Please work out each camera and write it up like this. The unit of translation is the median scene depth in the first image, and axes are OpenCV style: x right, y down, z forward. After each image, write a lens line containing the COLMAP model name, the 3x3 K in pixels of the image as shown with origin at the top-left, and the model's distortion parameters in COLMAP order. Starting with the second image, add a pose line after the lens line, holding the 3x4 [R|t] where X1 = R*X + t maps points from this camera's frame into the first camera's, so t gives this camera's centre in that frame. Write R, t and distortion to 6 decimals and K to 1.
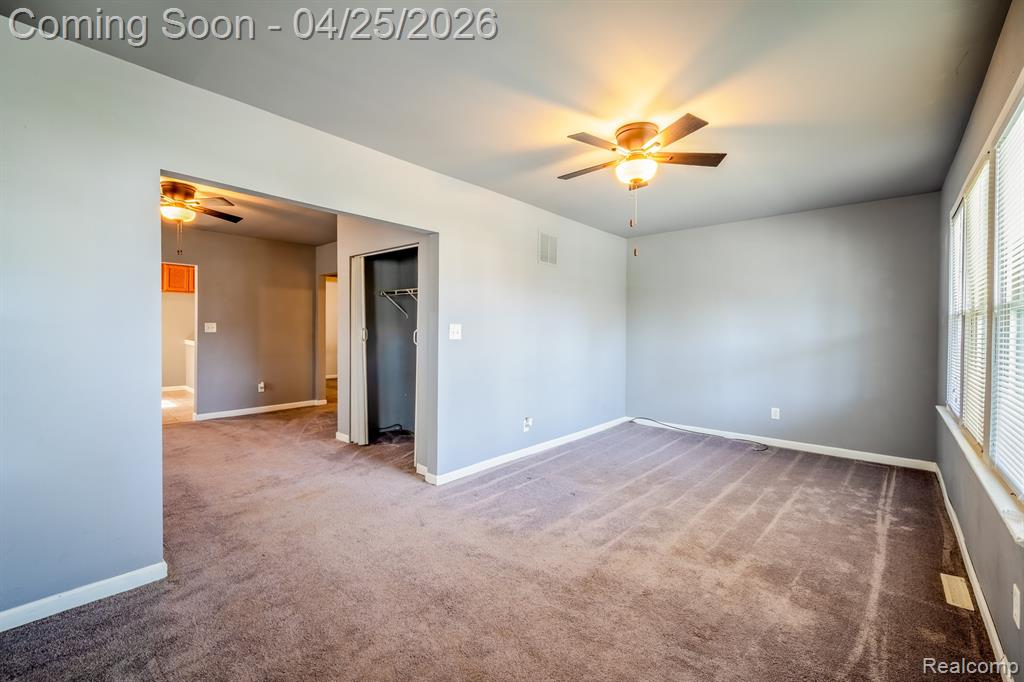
lens RADIAL K [[419.0, 0, 510.0], [0, 419.0, 331.6], [0, 0, 1]] dist [0.001322, -0.001801]
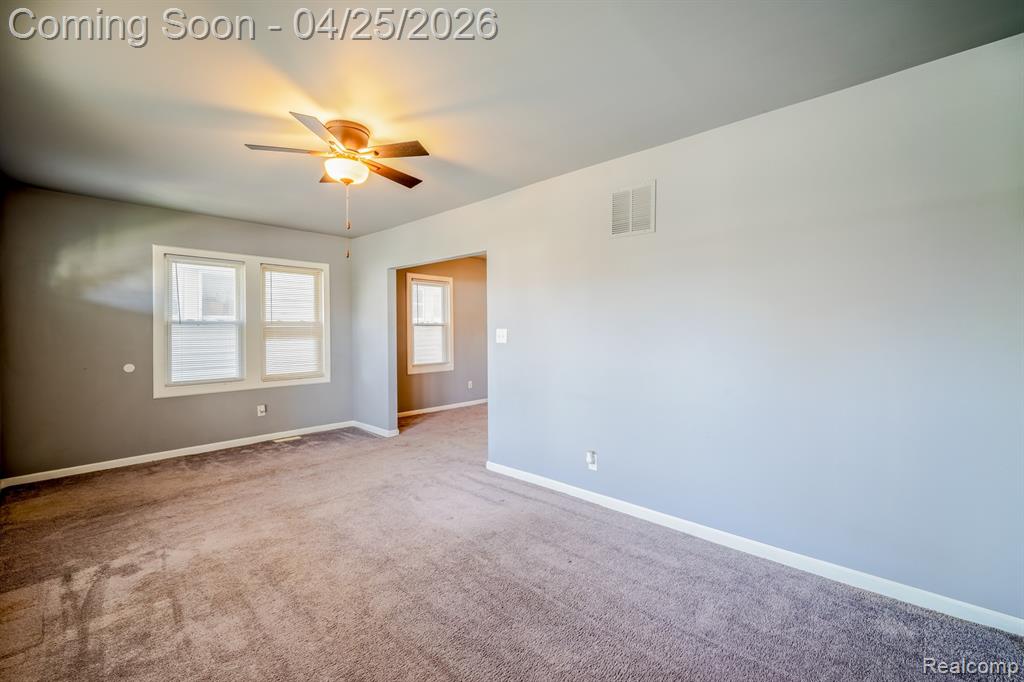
lens RADIAL K [[419.0, 0, 518.1], [0, 419.0, 326.6], [0, 0, 1]] dist [0.001322, -0.001801]
pose [[-0.008157, -0.023887, -0.999681, 1.096536], [-0.002752, 0.999711, -0.023865, 0.003095], [0.999963, 0.002557, -0.008220, 1.212667]]
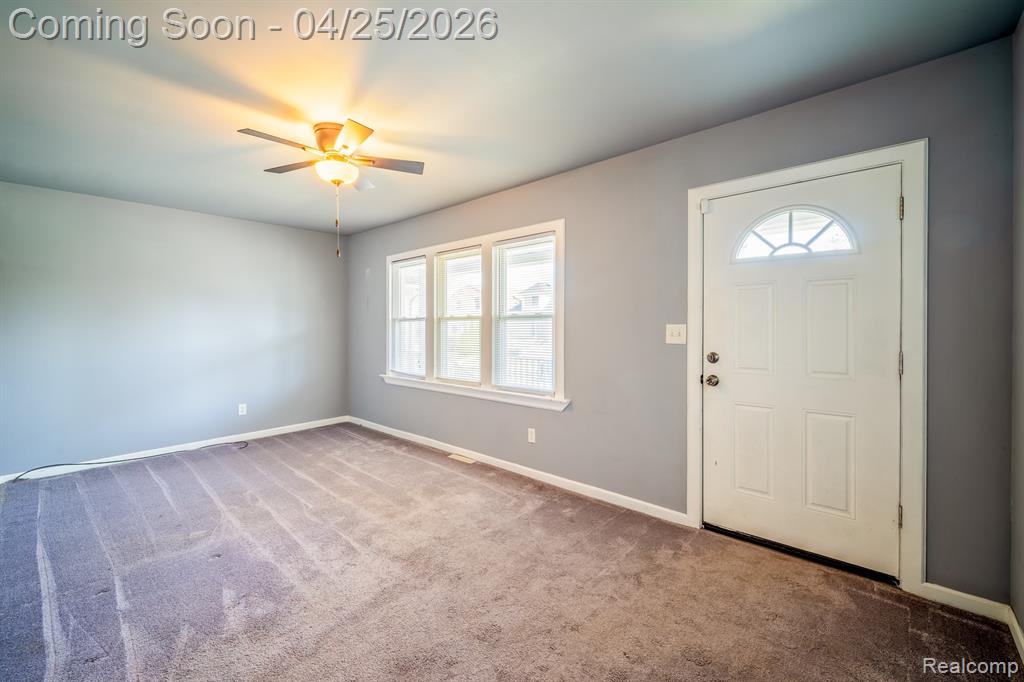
lens RADIAL K [[419.0, 0, 509.6], [0, 419.0, 331.7], [0, 0, 1]] dist [0.001322, -0.001801]
pose [[-0.006079, -0.017020, 0.999837, -0.604676], [0.010798, 0.999796, 0.017085, -0.011640], [-0.999923, 0.010900, -0.005894, 0.509904]]
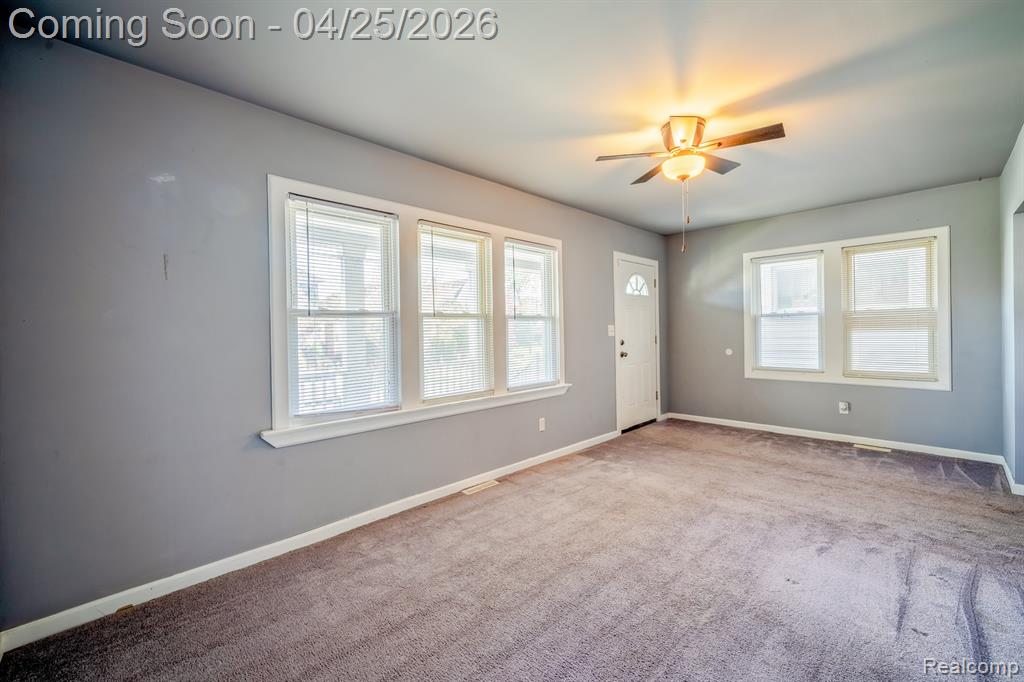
lens RADIAL K [[419.0, 0, 523.3], [0, 419.0, 334.0], [0, 0, 1]] dist [0.001322, -0.001801]
pose [[-0.999136, 0.004433, 0.041319, 0.561713], [0.005225, 0.999805, 0.019066, -0.006199], [-0.041227, 0.019265, -0.998964, 1.737024]]
